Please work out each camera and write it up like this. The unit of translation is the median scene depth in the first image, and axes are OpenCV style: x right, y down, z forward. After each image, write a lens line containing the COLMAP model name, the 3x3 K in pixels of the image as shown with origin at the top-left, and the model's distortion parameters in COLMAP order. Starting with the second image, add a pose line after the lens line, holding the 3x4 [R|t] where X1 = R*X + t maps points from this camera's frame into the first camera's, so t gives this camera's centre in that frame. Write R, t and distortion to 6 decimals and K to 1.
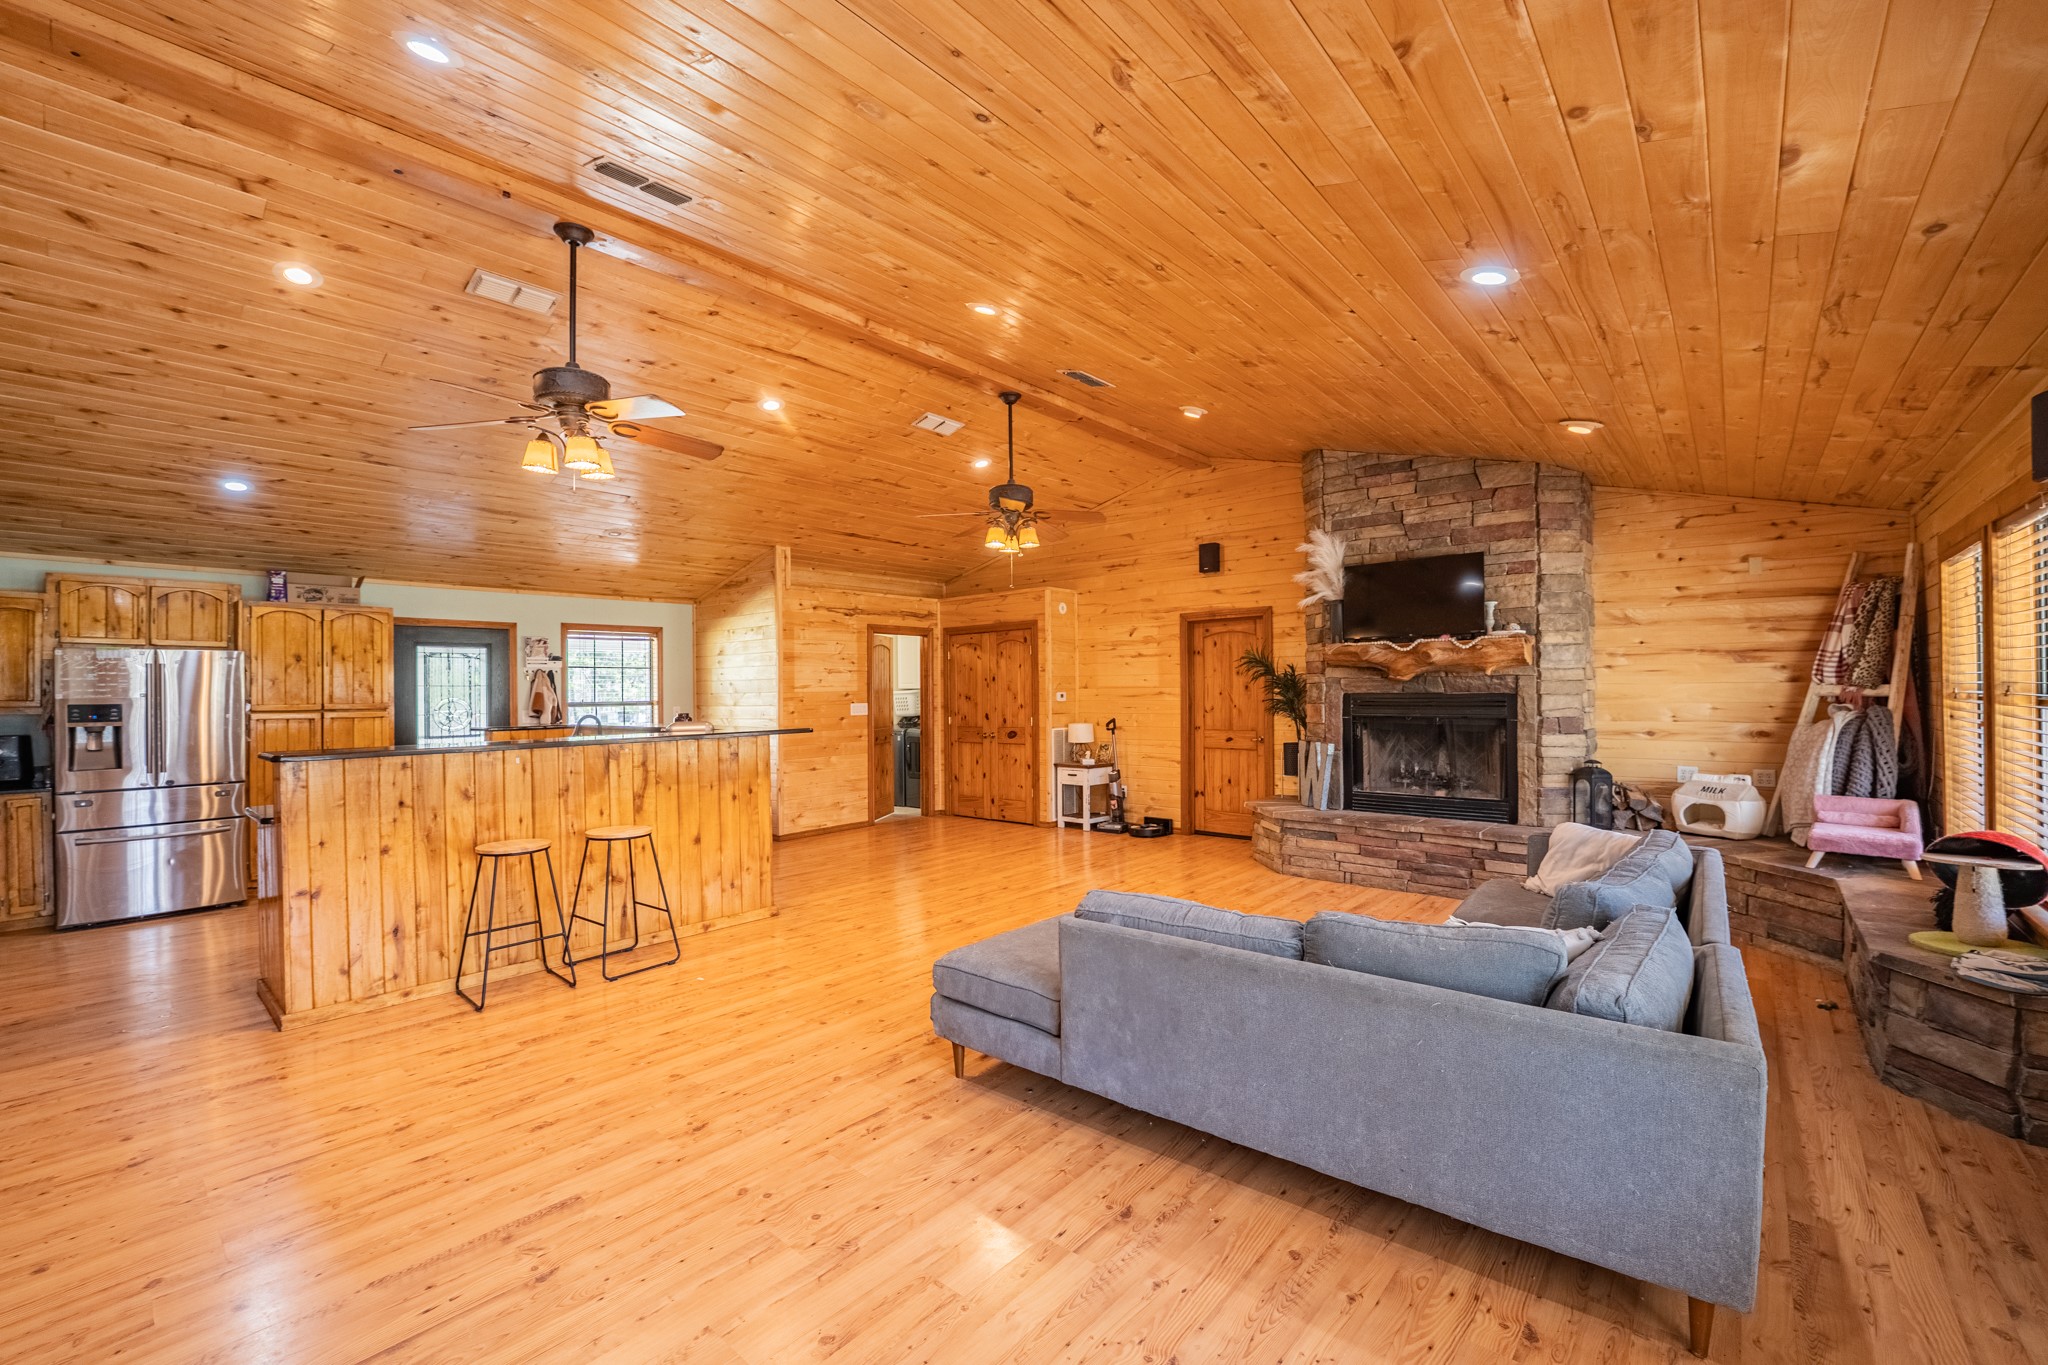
lens RADIAL K [[846.4, 0, 1014.8], [0, 846.4, 675.8], [0, 0, 1]] dist [-0.030145, 0.004733]
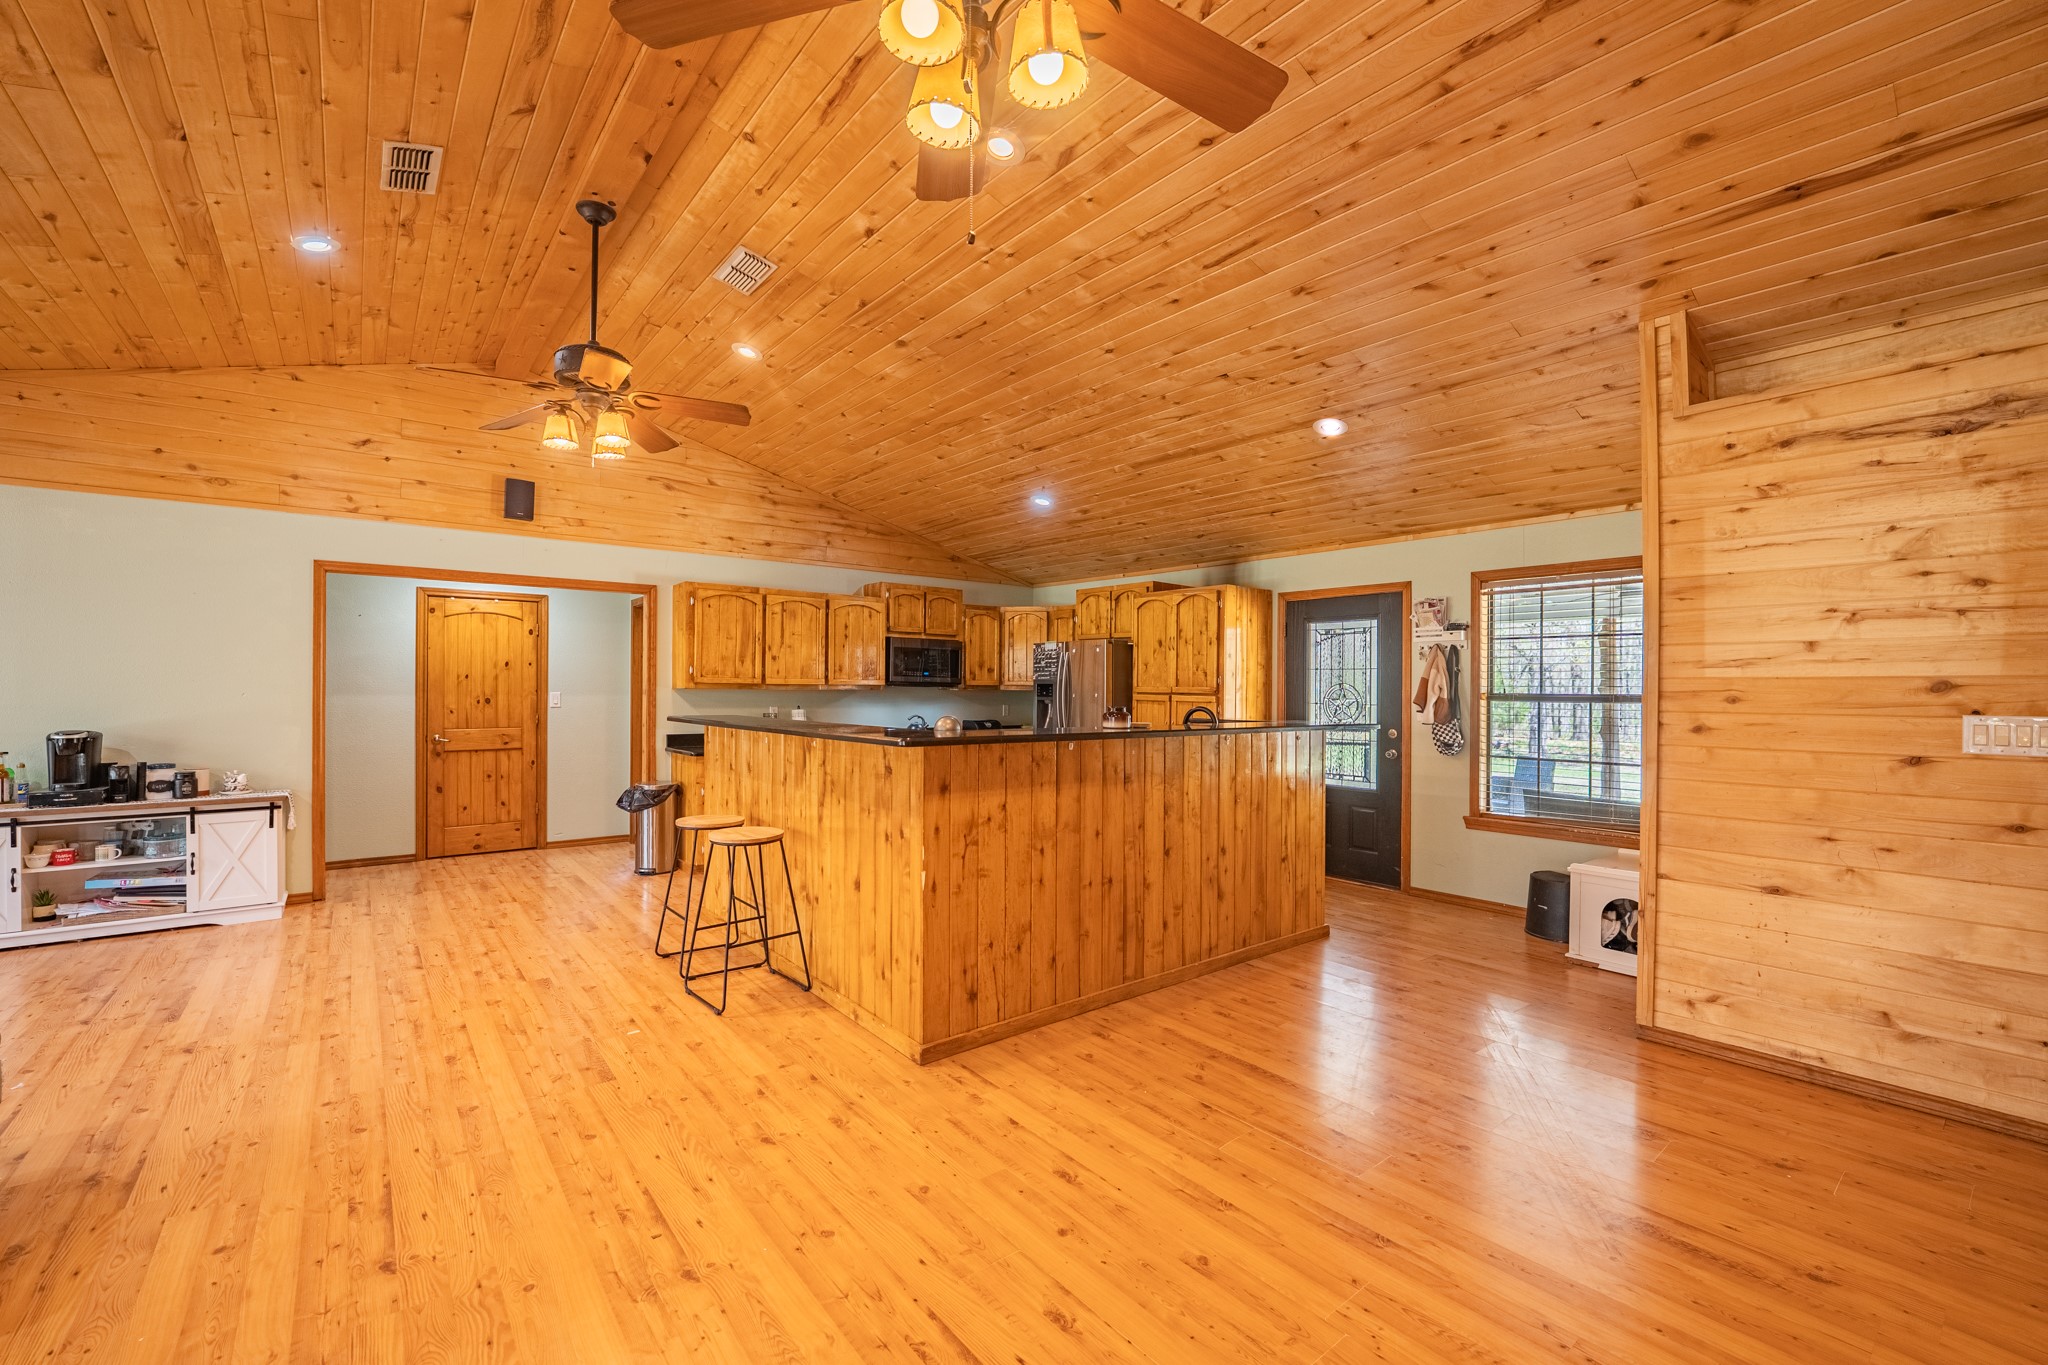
lens RADIAL K [[846.4, 0, 1018.0], [0, 846.4, 687.0], [0, 0, 1]] dist [-0.030145, 0.004733]
pose [[-0.172757, 0.011536, -0.984897, 0.223106], [0.010470, 0.999896, 0.009875, 0.021660], [0.984909, -0.008606, -0.172860, 0.995329]]
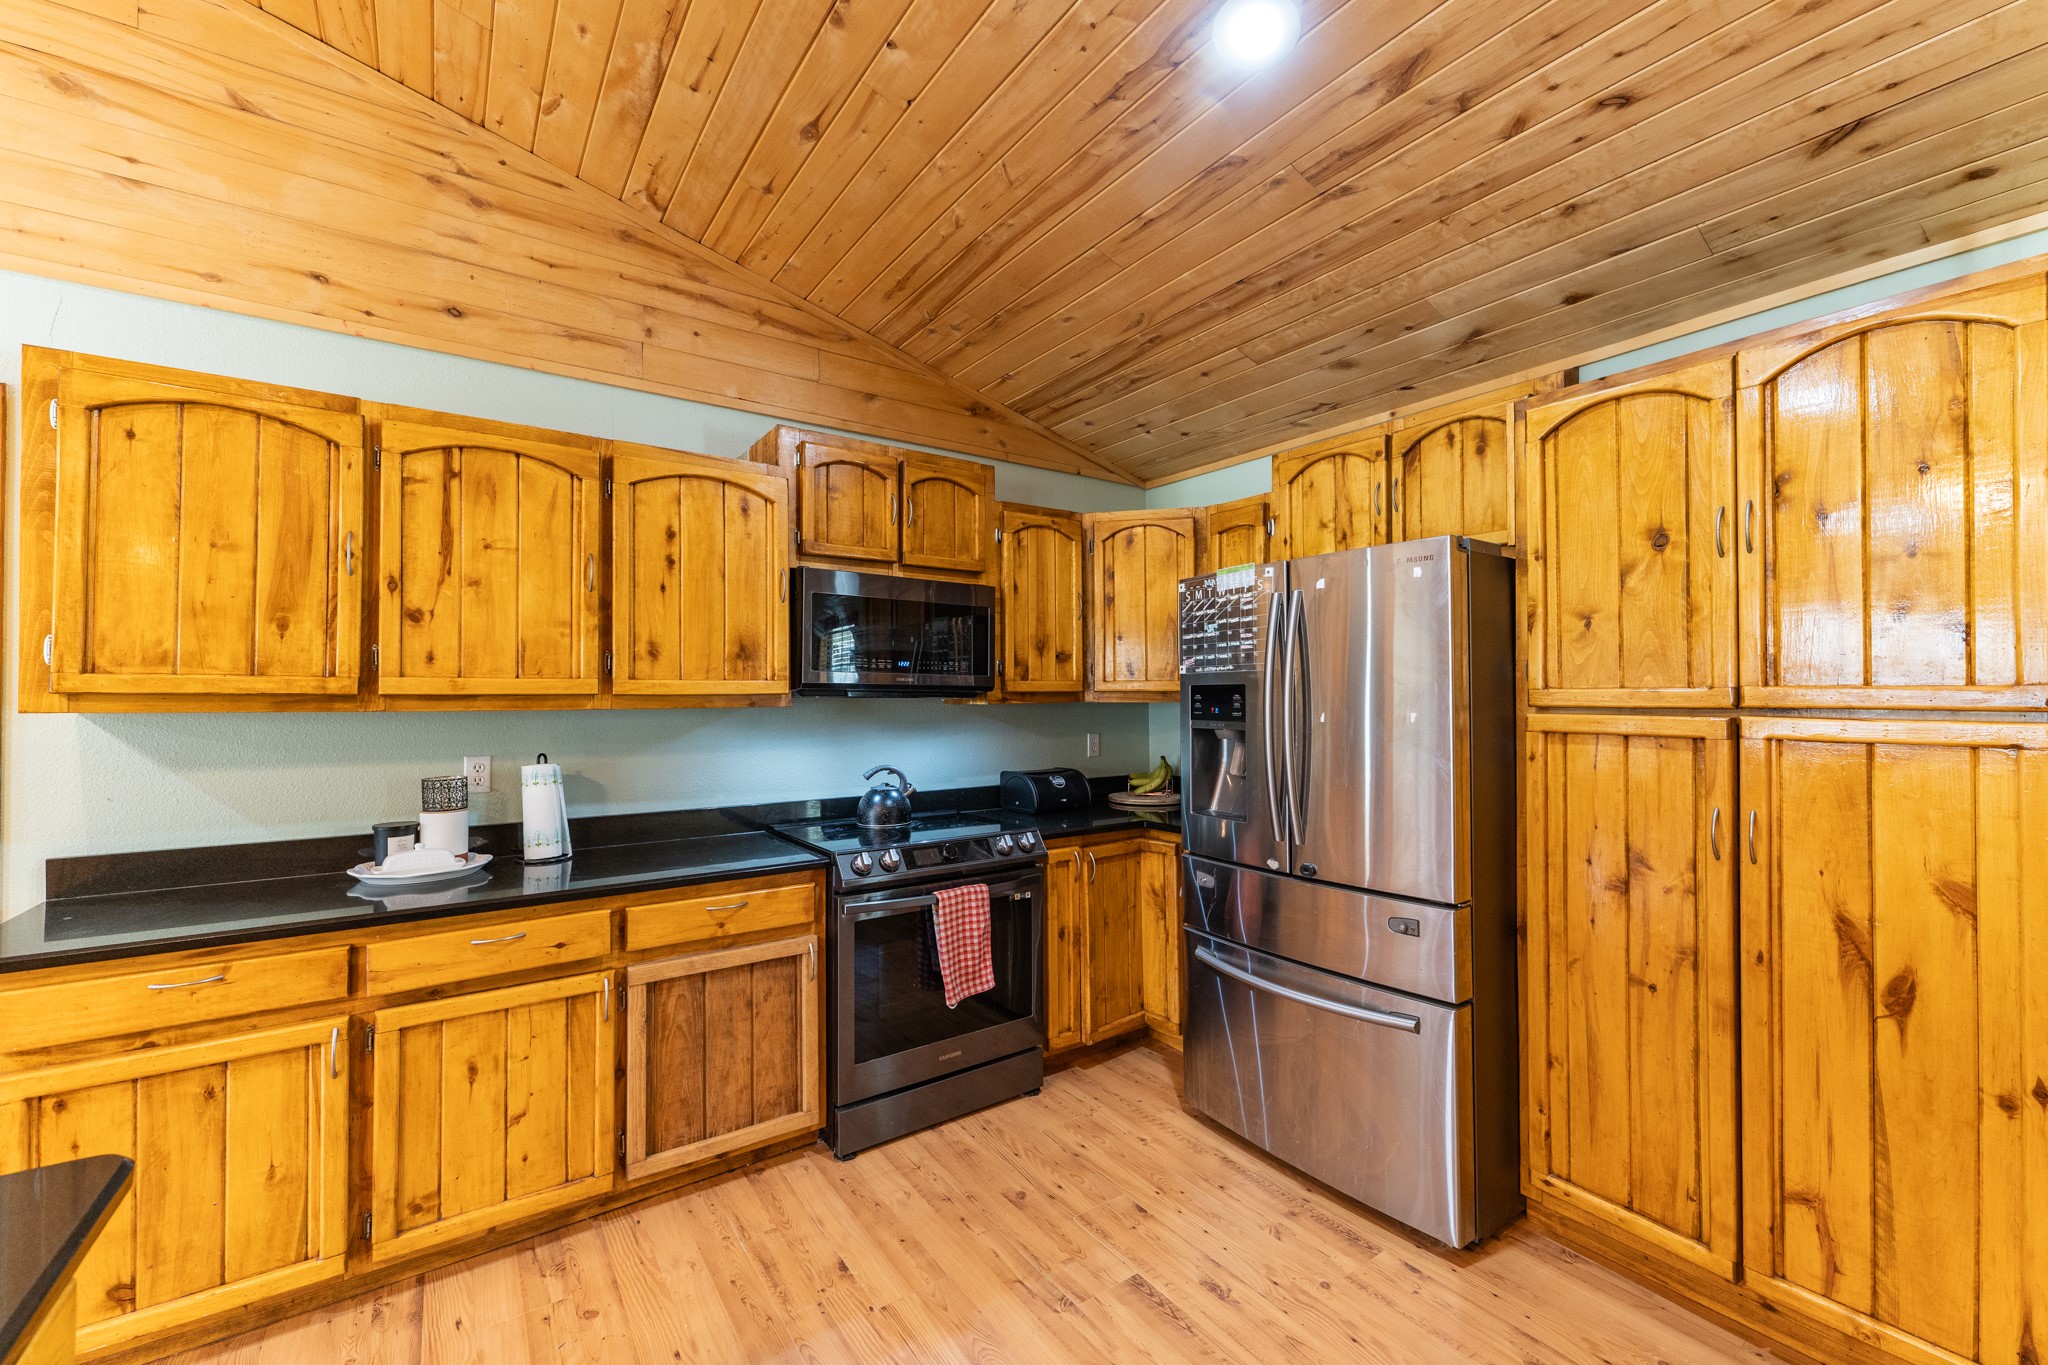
lens RADIAL K [[819.2, 0, 1010.8], [0, 819.2, 685.4], [0, 0, 1]] dist [-0.002745, -0.000304]
pose [[-0.244053, 0.000794, -0.969762, -0.505329], [0.023475, 0.999711, -0.005089, 0.028917], [0.969478, -0.024007, -0.244001, 0.829892]]
